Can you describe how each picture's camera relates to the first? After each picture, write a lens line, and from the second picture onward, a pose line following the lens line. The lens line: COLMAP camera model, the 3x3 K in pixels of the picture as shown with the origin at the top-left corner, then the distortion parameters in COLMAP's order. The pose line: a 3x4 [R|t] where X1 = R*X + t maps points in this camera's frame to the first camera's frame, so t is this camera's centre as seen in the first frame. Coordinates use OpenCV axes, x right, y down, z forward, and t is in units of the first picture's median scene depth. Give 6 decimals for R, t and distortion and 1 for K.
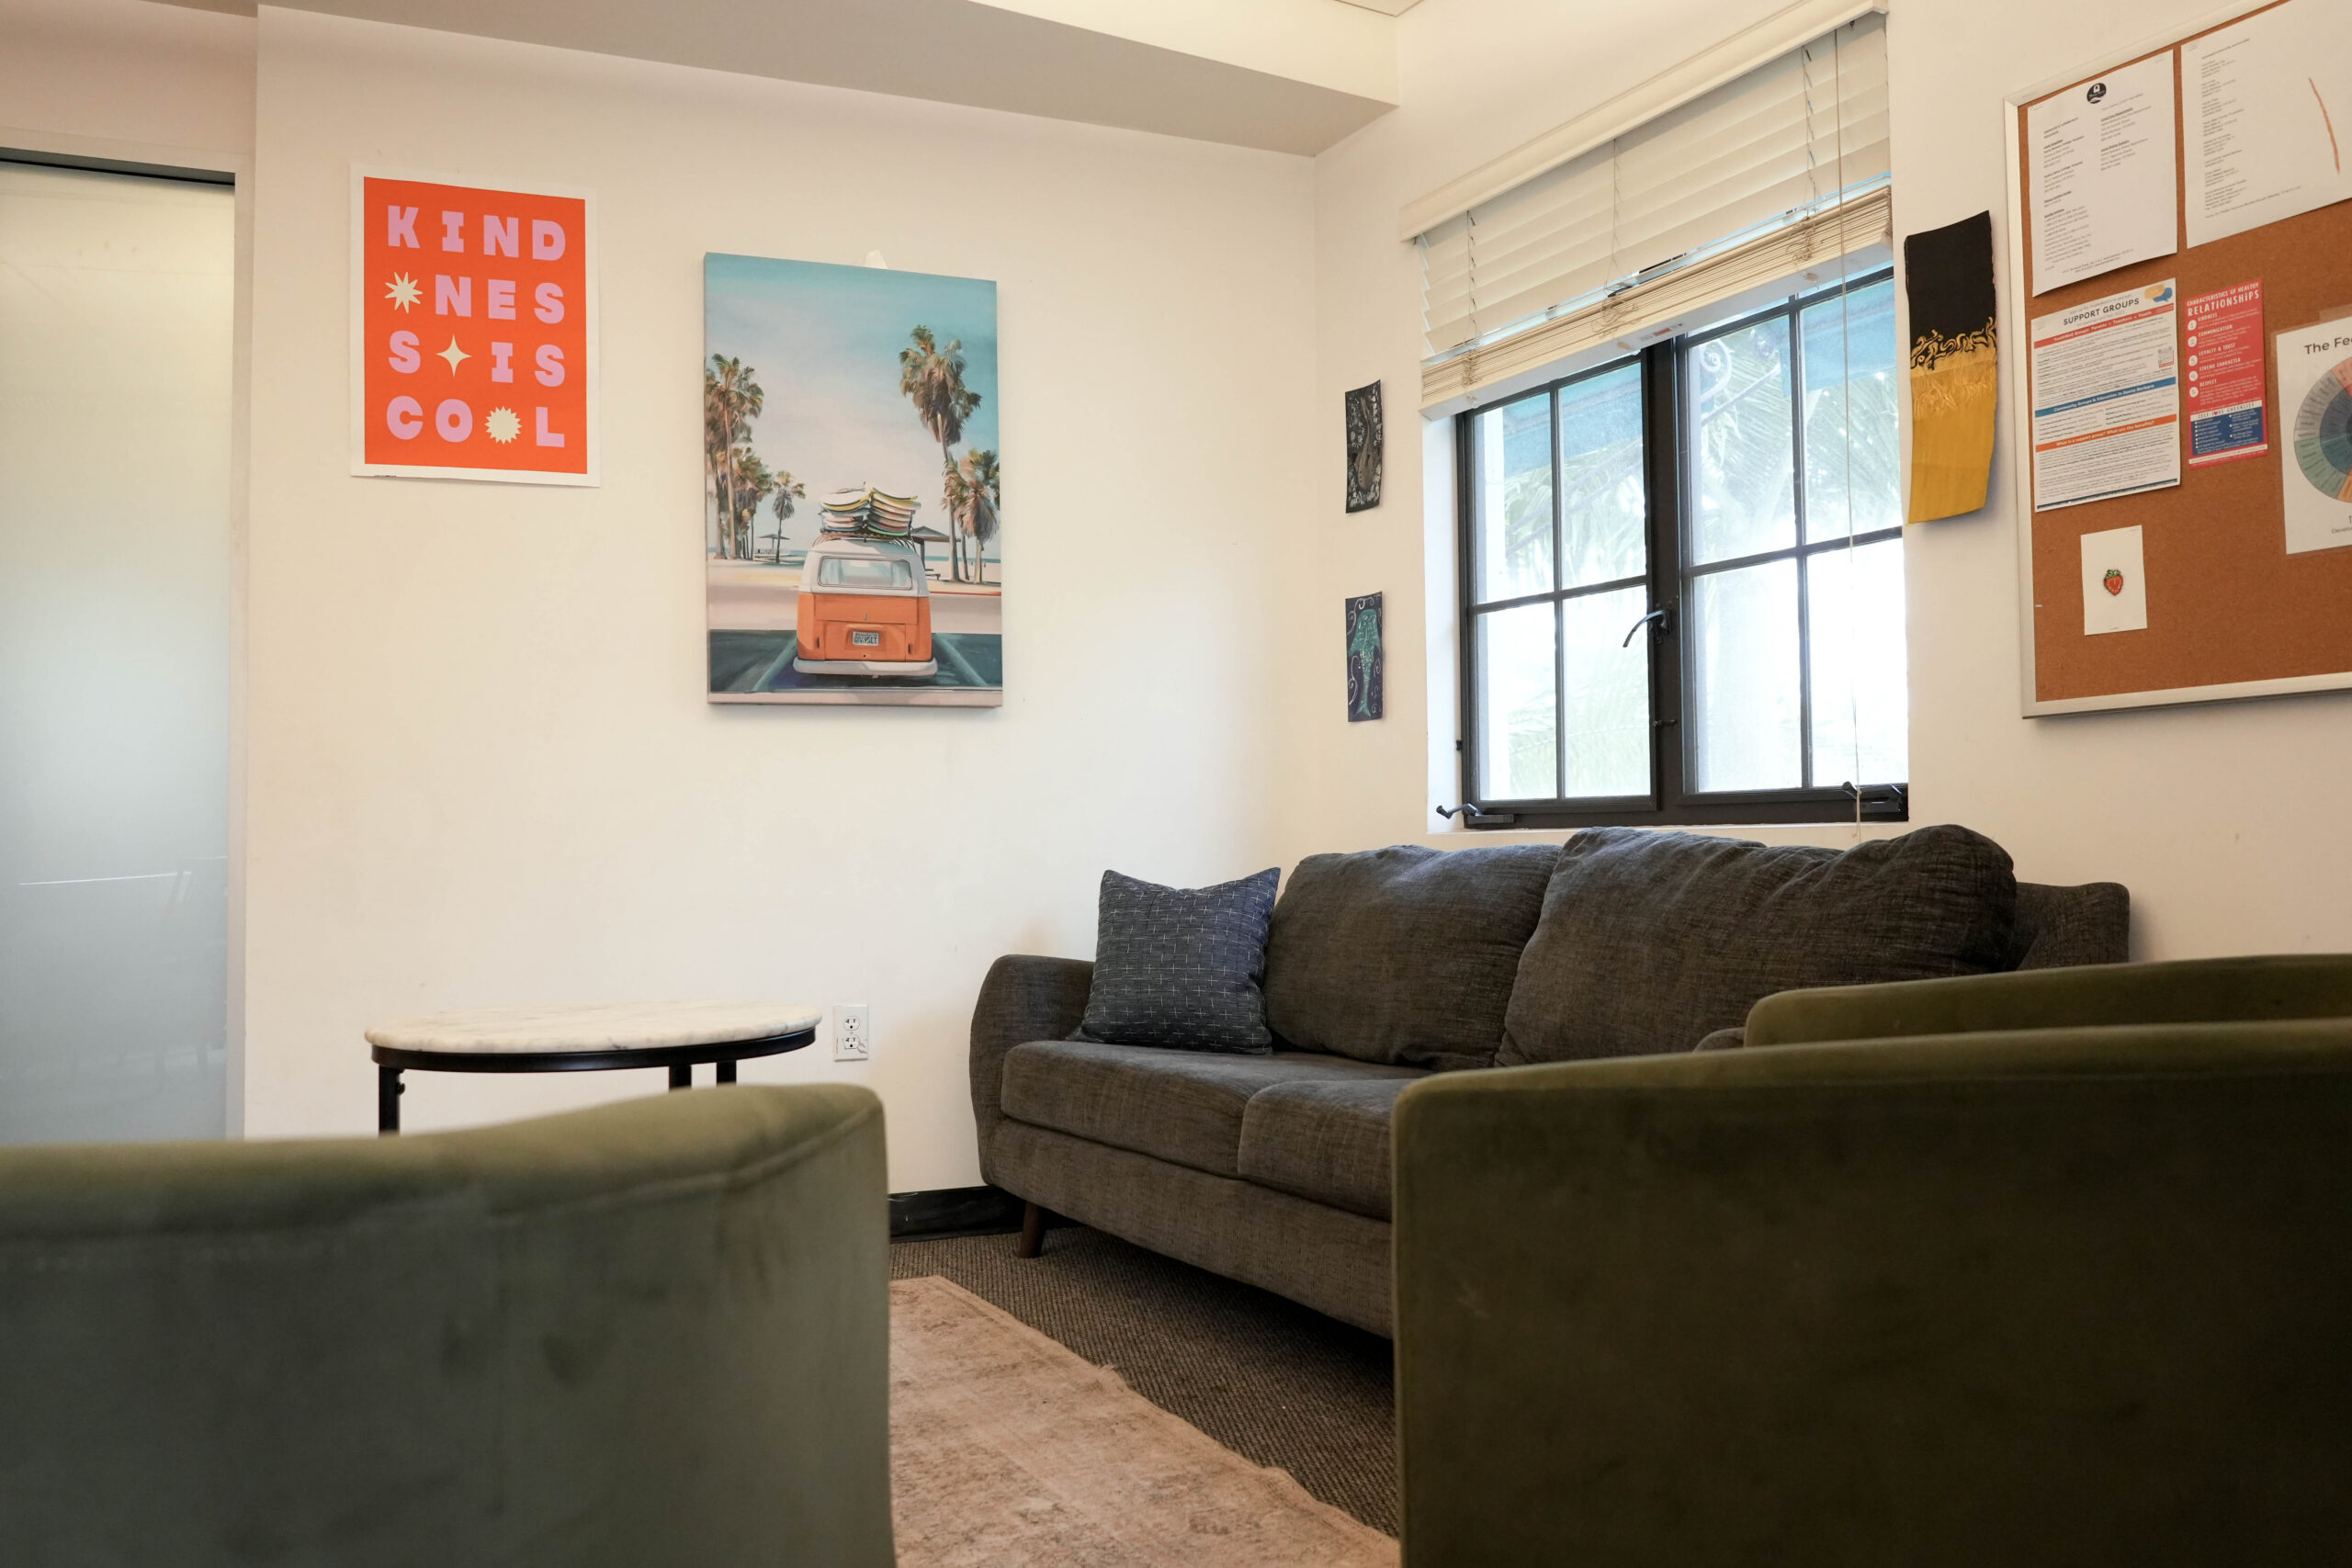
lens RADIAL K [[1836.1, 0, 1176.0], [0, 1836.1, 784.0], [0, 0, 1]] dist [-0.000042, 0.002962]
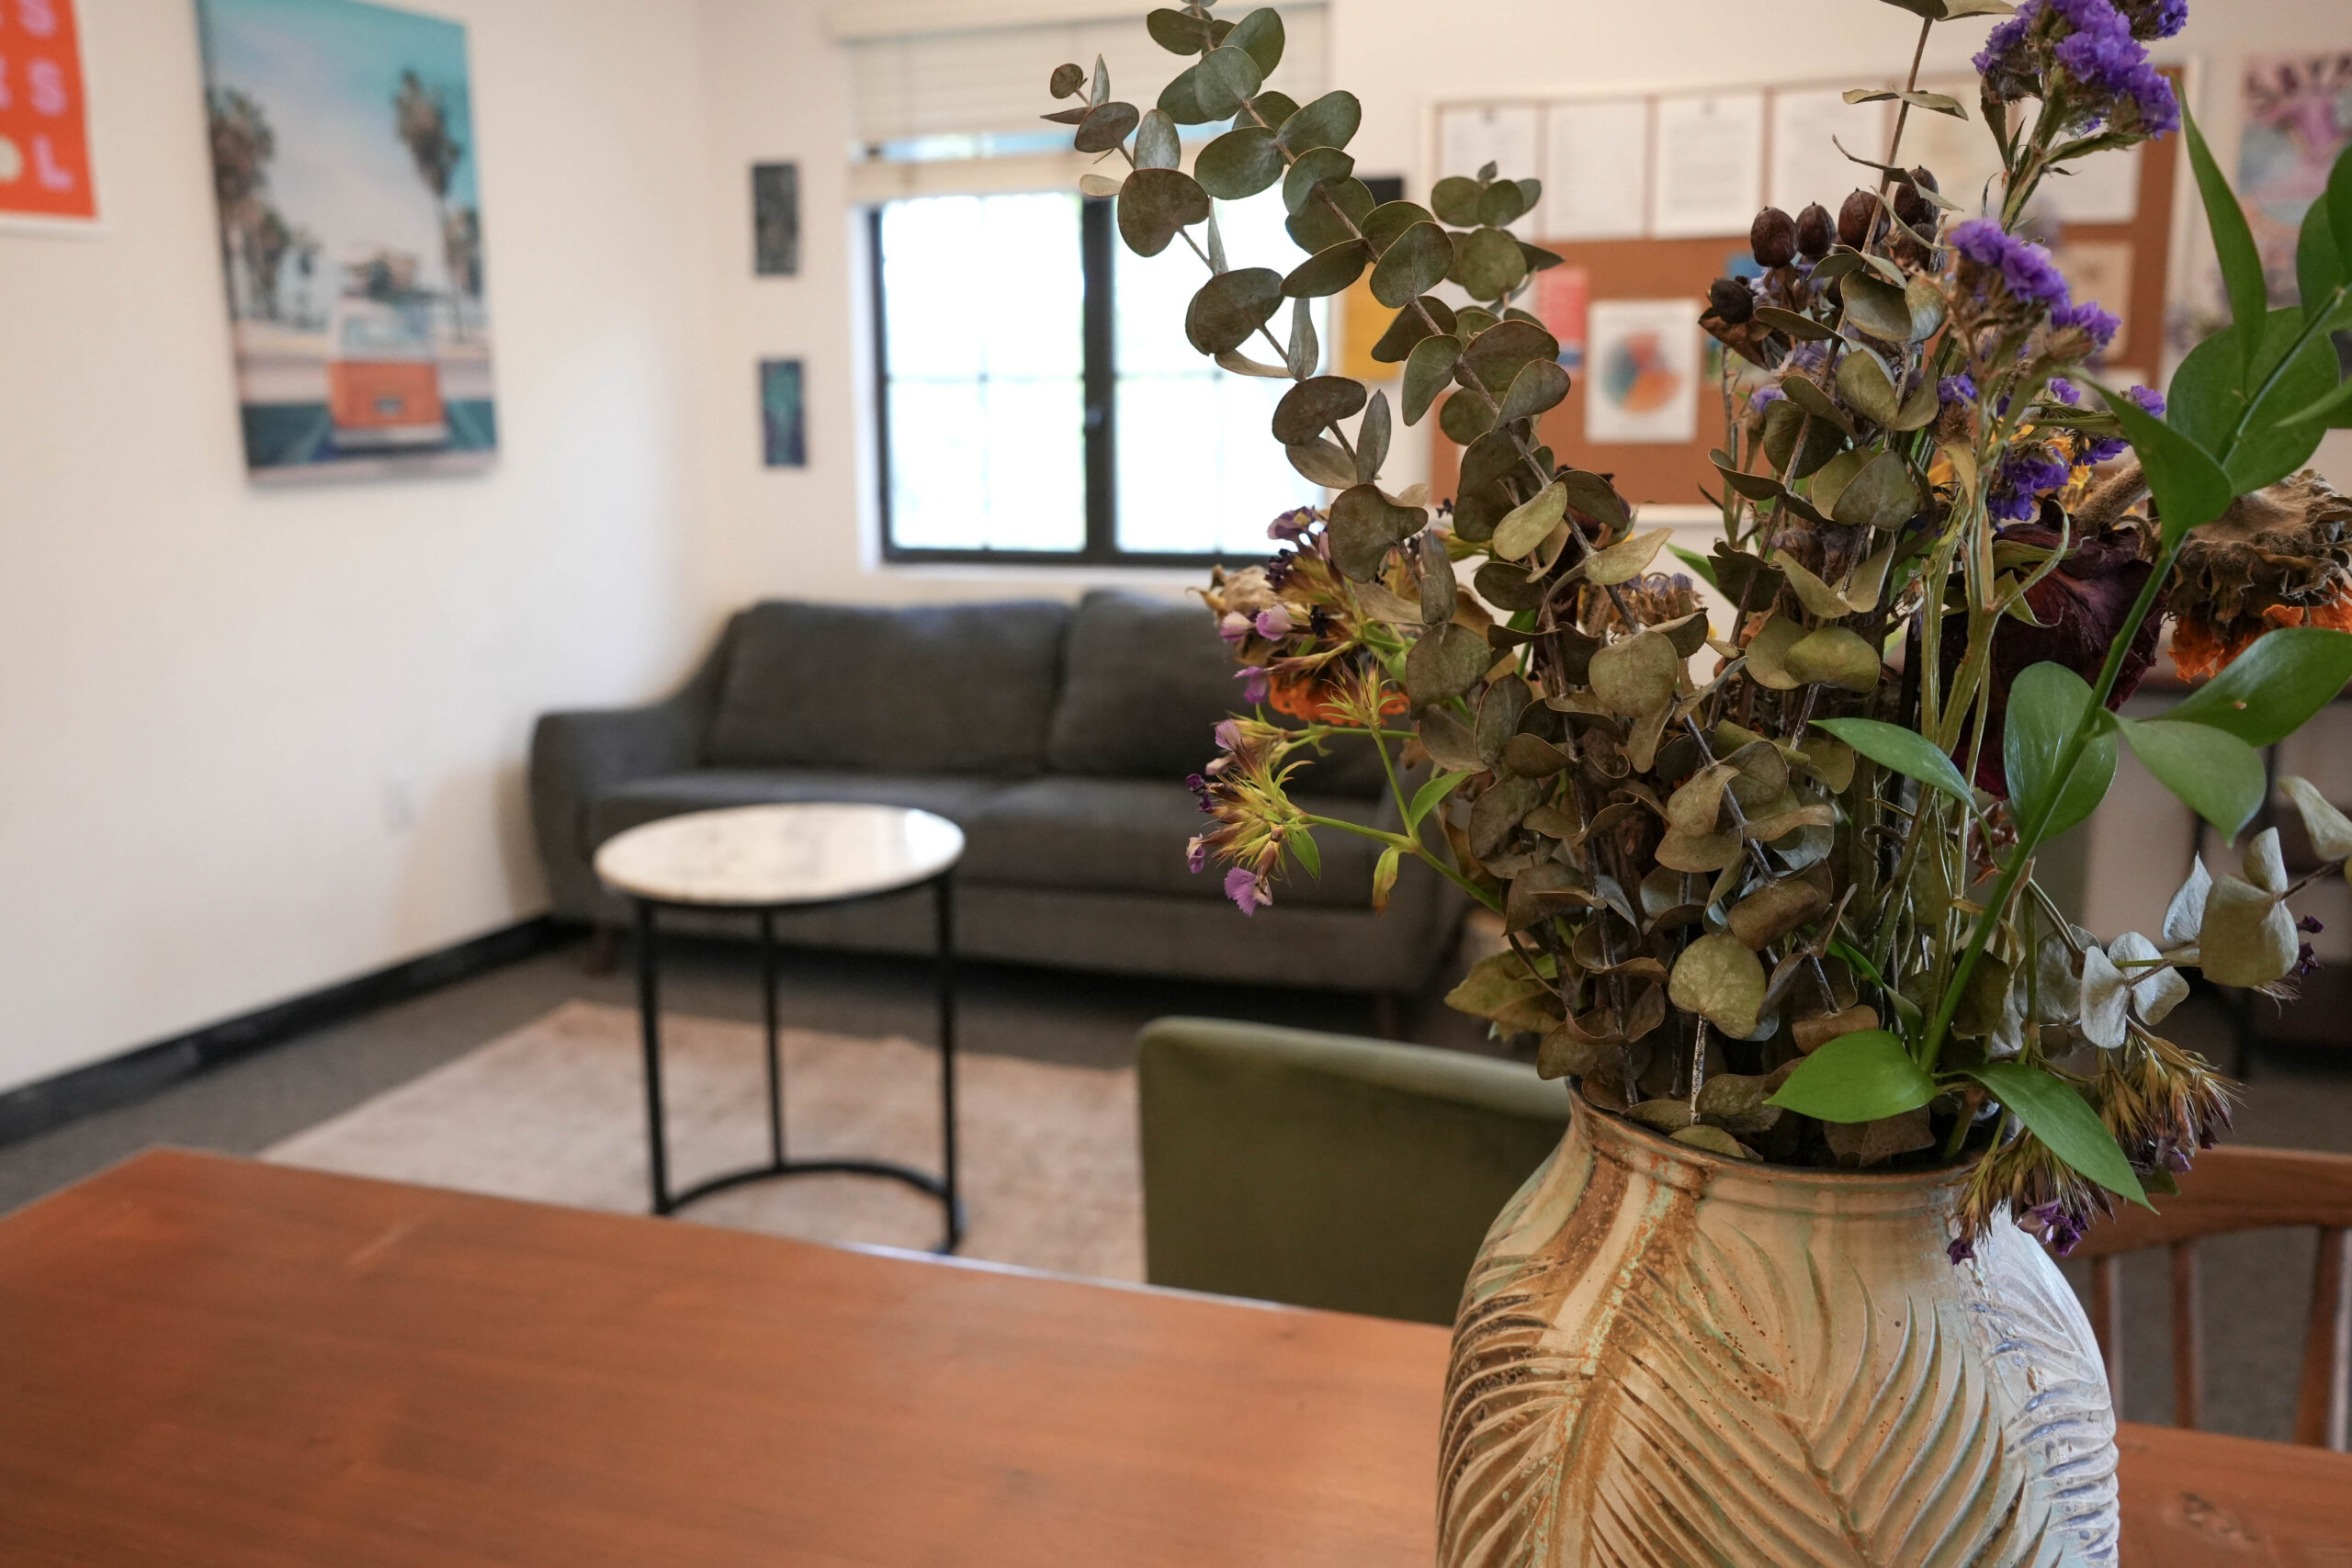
lens RADIAL K [[1836.1, 0, 1176.0], [0, 1836.1, 784.0], [0, 0, 1]] dist [-0.000042, 0.002962]
pose [[0.731706, -0.131523, 0.668810, -0.551626], [-0.026006, 0.975106, 0.220209, -0.110837], [-0.681124, -0.178521, 0.710071, -0.015366]]
